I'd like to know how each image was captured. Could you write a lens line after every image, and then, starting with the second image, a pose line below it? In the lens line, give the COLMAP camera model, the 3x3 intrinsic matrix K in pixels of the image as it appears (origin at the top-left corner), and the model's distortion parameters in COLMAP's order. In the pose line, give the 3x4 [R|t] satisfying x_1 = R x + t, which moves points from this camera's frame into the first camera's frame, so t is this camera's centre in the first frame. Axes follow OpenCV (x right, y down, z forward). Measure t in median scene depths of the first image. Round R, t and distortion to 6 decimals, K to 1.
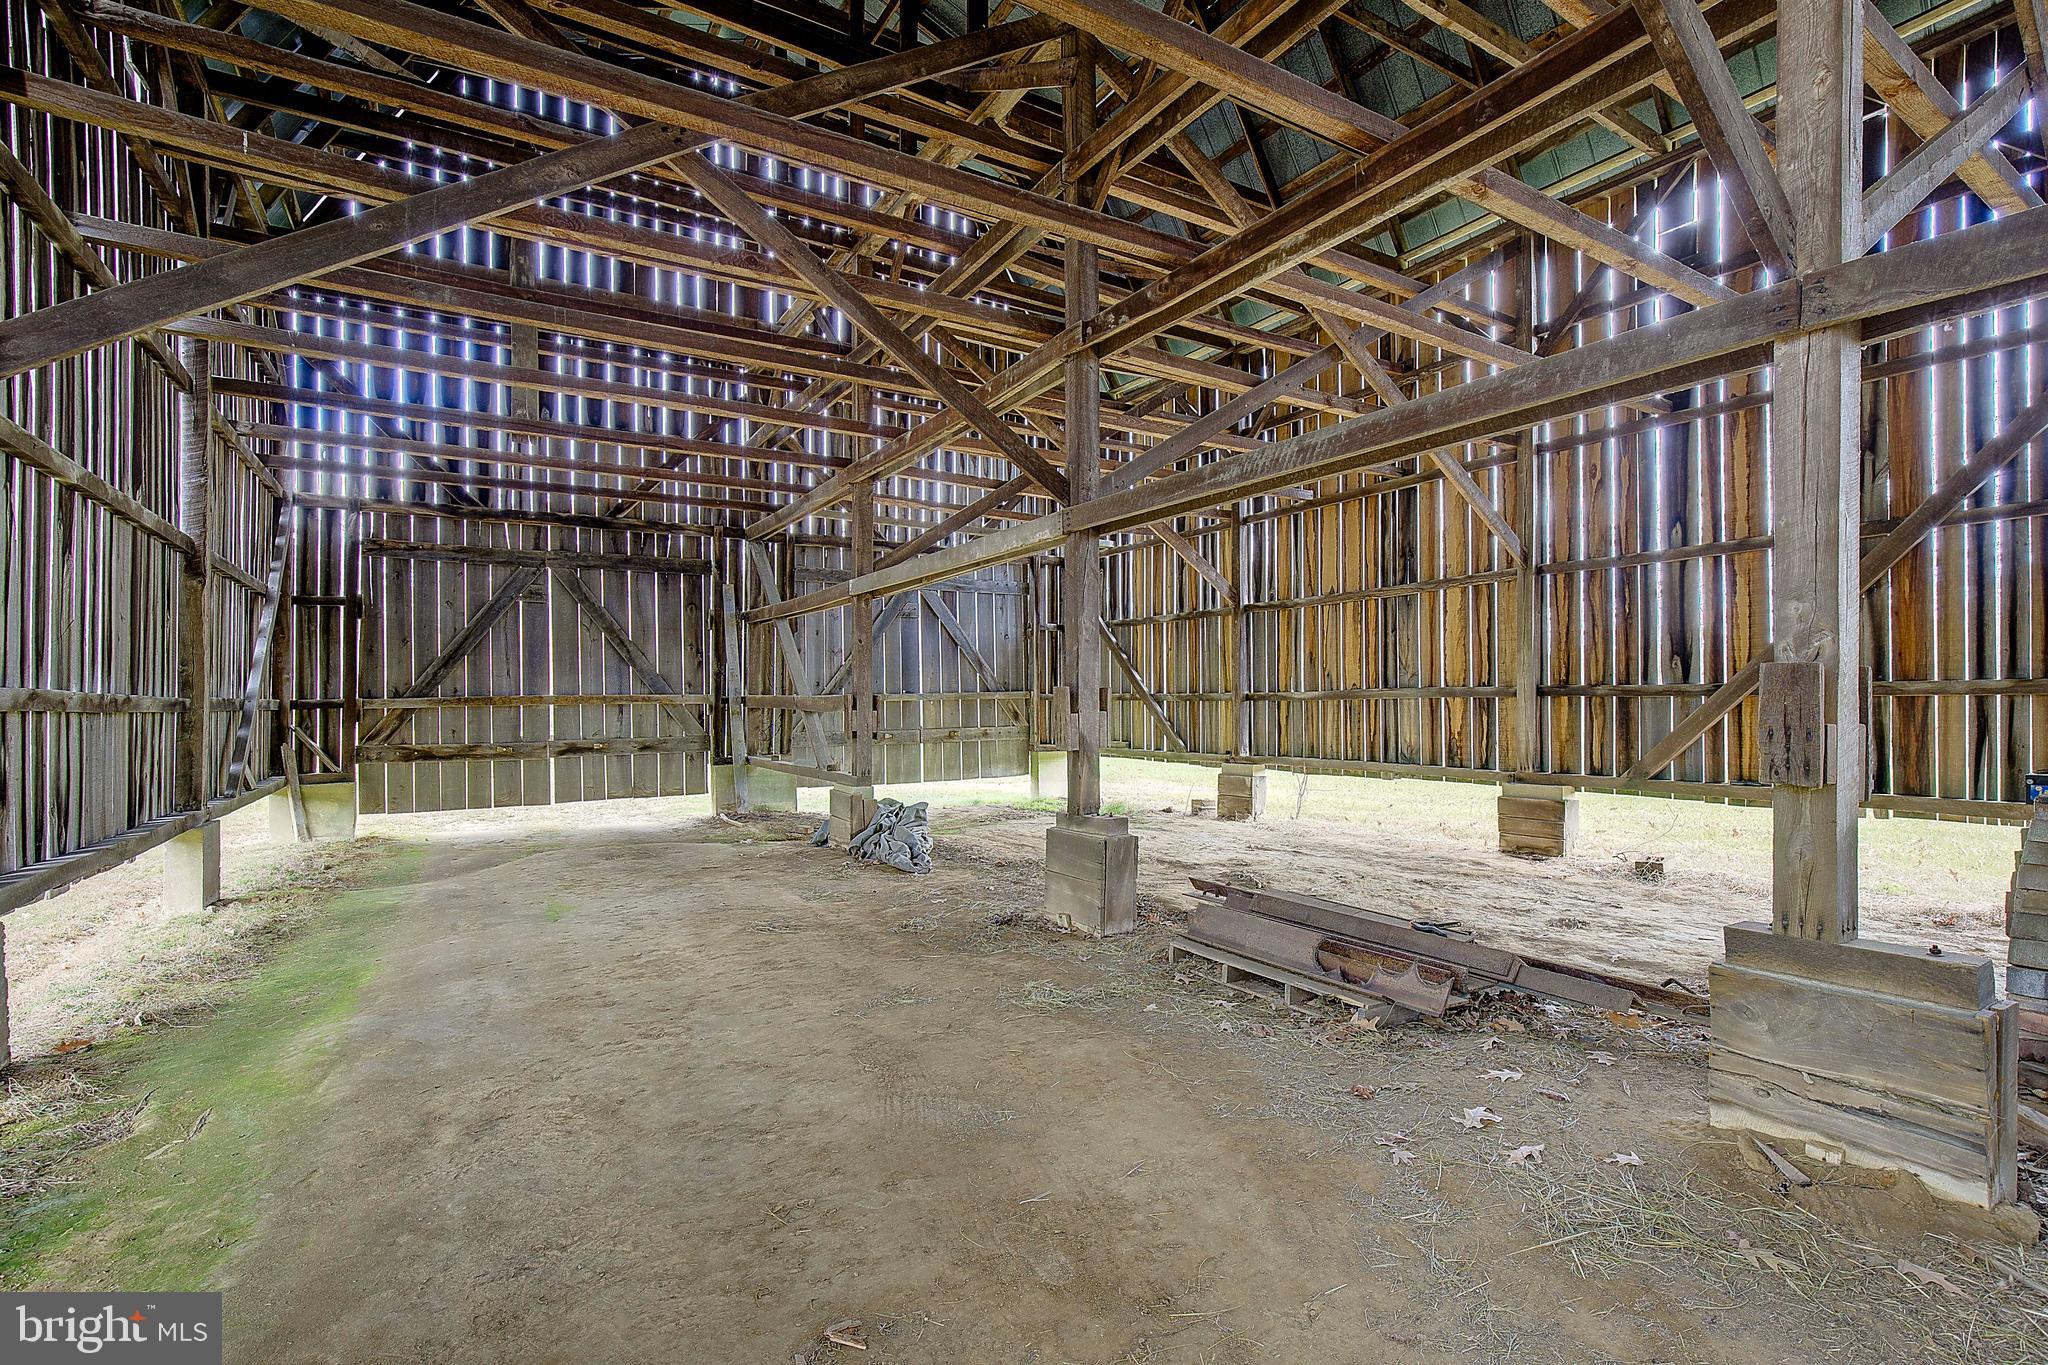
lens RADIAL K [[941.9, 0, 1020.5], [0, 941.9, 700.6], [0, 0, 1]] dist [-0.020169, -0.000228]
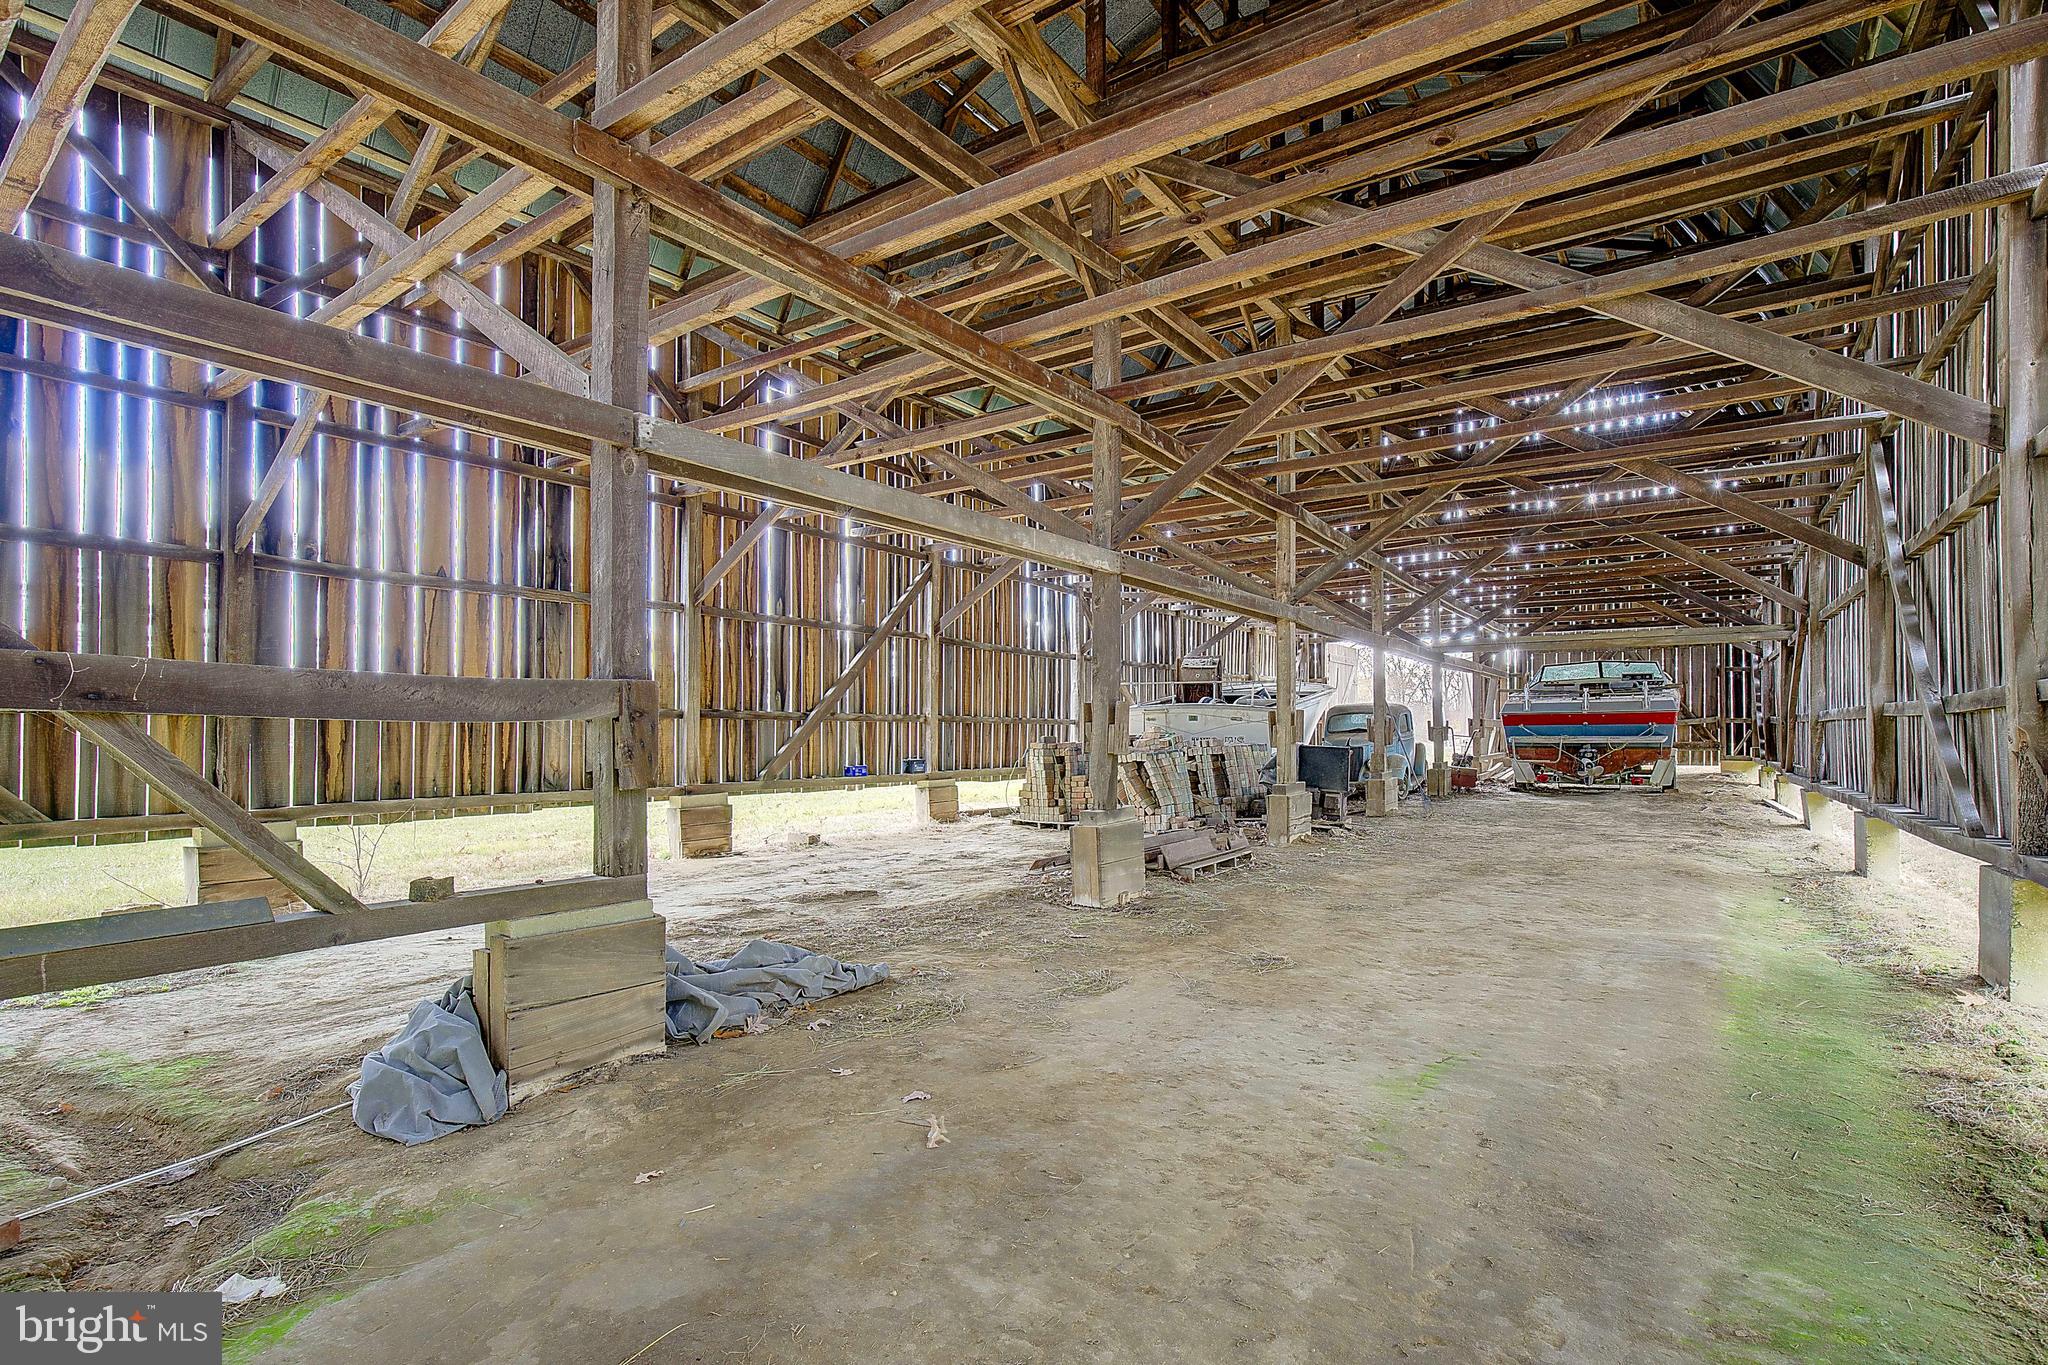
lens RADIAL K [[941.9, 0, 1030.6], [0, 941.9, 721.0], [0, 0, 1]] dist [-0.020169, -0.000228]
pose [[-0.387064, 0.006190, 0.922032, -0.684559], [-0.008340, 0.999913, -0.010214, 0.007038], [-0.922015, -0.011643, -0.386978, 1.085163]]
